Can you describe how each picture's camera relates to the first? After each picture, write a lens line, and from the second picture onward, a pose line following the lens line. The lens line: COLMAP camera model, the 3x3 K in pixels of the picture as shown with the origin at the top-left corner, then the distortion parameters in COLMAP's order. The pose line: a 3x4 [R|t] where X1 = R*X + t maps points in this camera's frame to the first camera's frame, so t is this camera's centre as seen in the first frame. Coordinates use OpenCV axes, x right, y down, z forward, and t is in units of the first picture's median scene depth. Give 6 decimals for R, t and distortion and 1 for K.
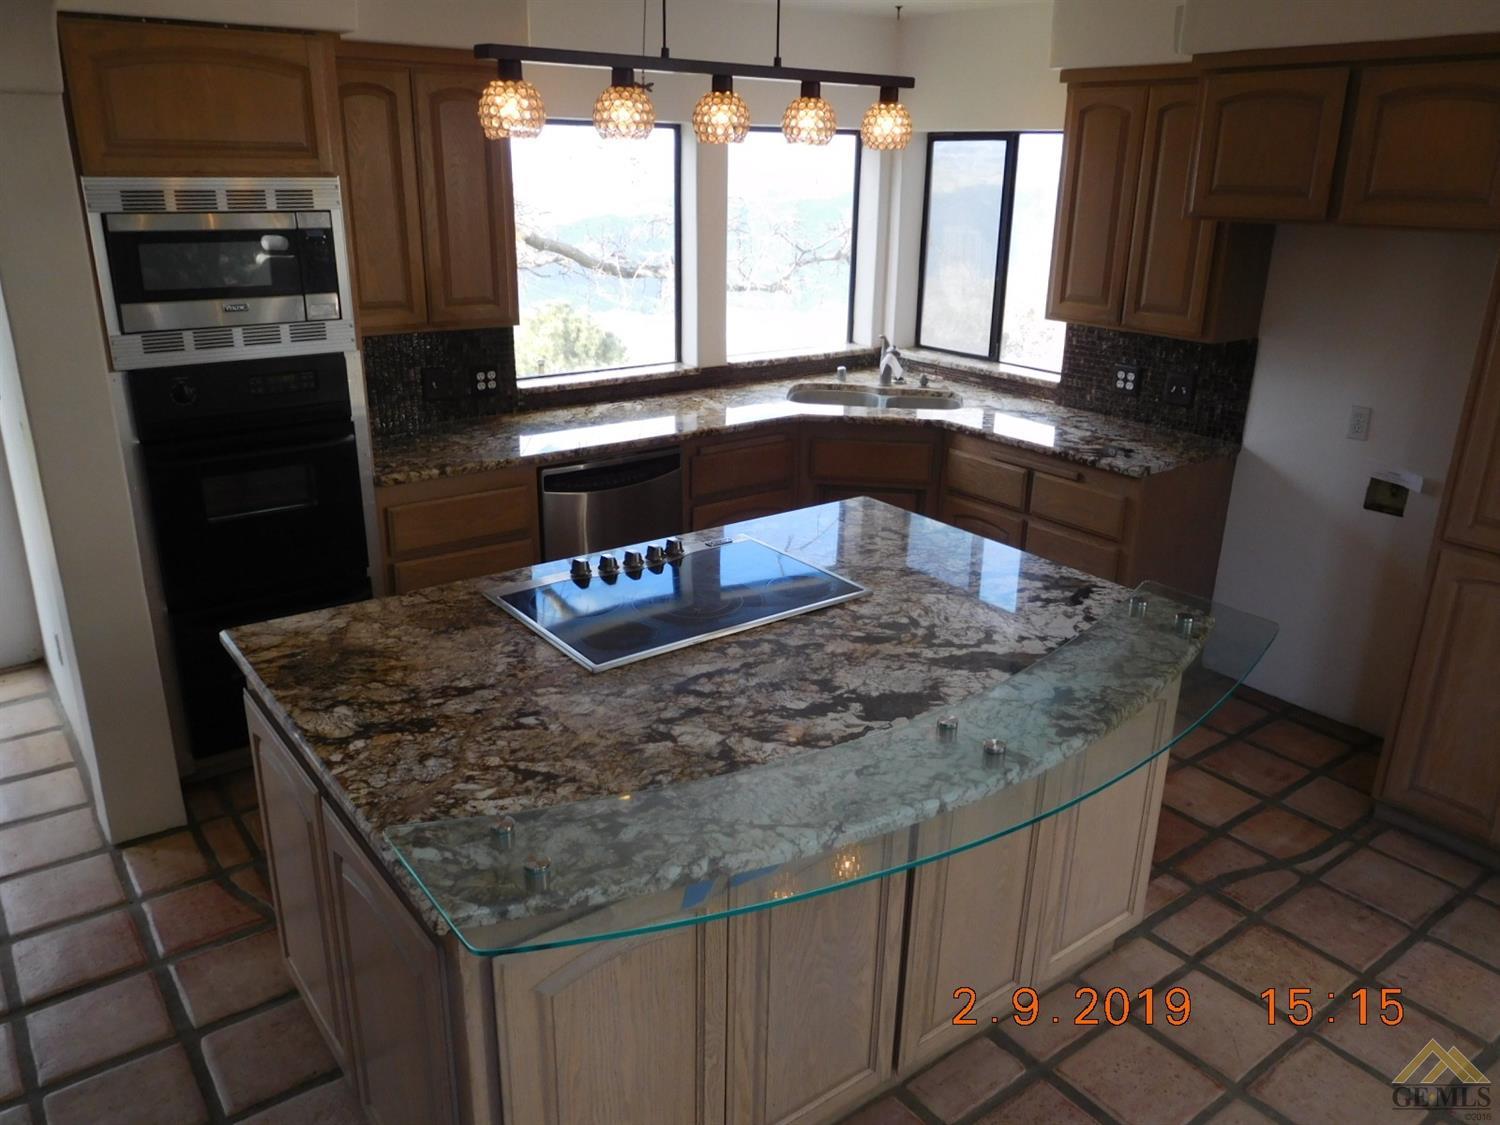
lens RADIAL K [[1117.9, 0, 750.0], [0, 1117.9, 562.5], [0, 0, 1]] dist [-0.013258, -0.001053]
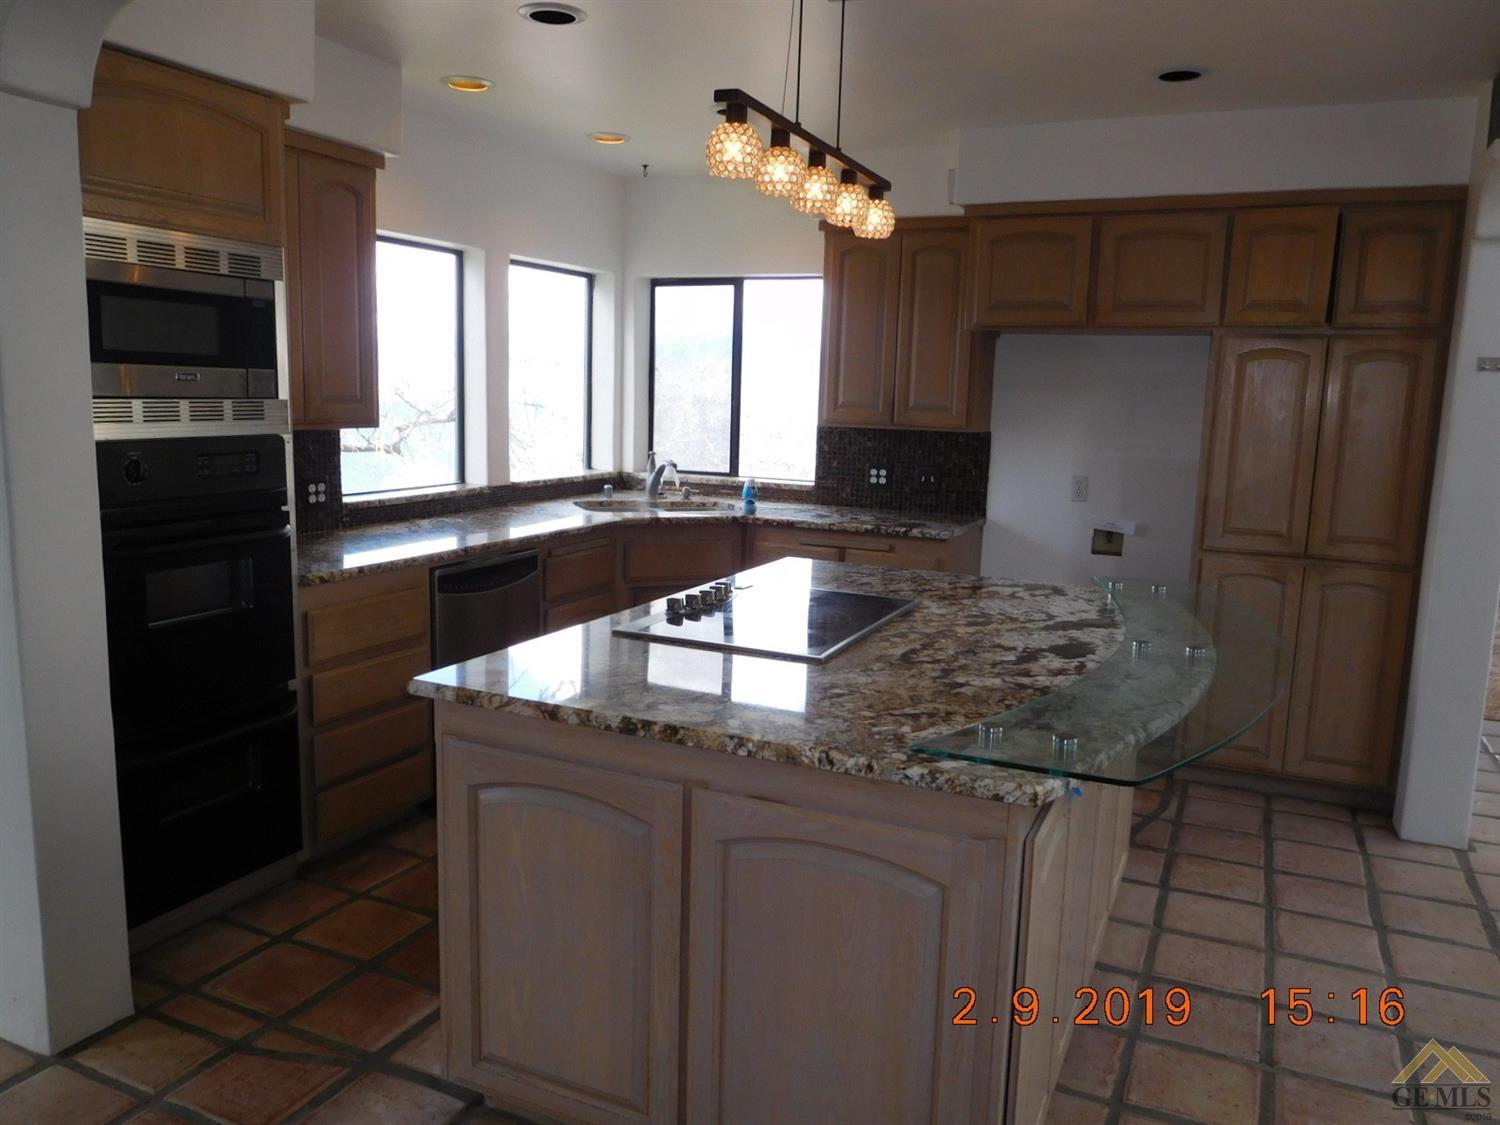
lens RADIAL K [[1127.8, 0, 750.0], [0, 1127.8, 562.5], [0, 0, 1]] dist [-0.010779, -0.001708]
pose [[0.878977, -0.064646, 0.472463, -0.413770], [0.147310, 0.979119, -0.140089, 0.085964], [-0.453541, 0.192734, 0.870146, 0.047349]]
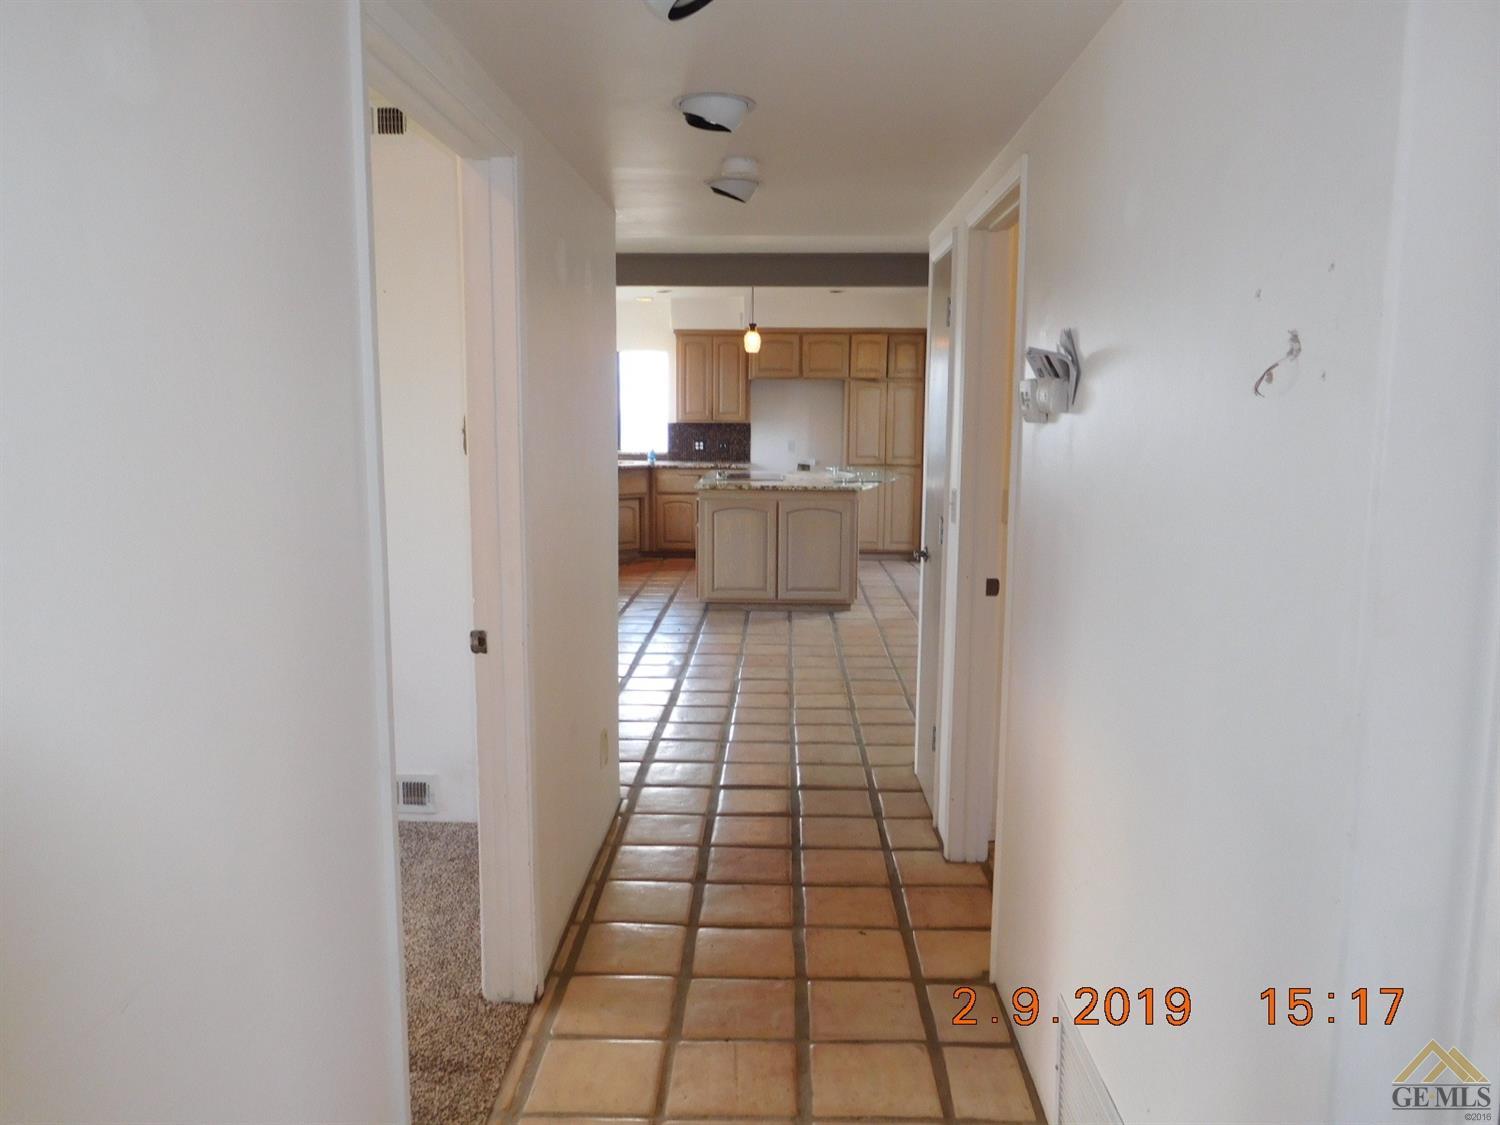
lens RADIAL K [[1127.8, 0, 750.0], [0, 1127.8, 562.5], [0, 0, 1]] dist [-0.010779, -0.001708]
pose [[0.628145, -0.123027, 0.768308, -1.855927], [0.268688, 0.960978, -0.065793, 0.338973], [-0.730233, 0.247763, 0.636690, -0.752220]]
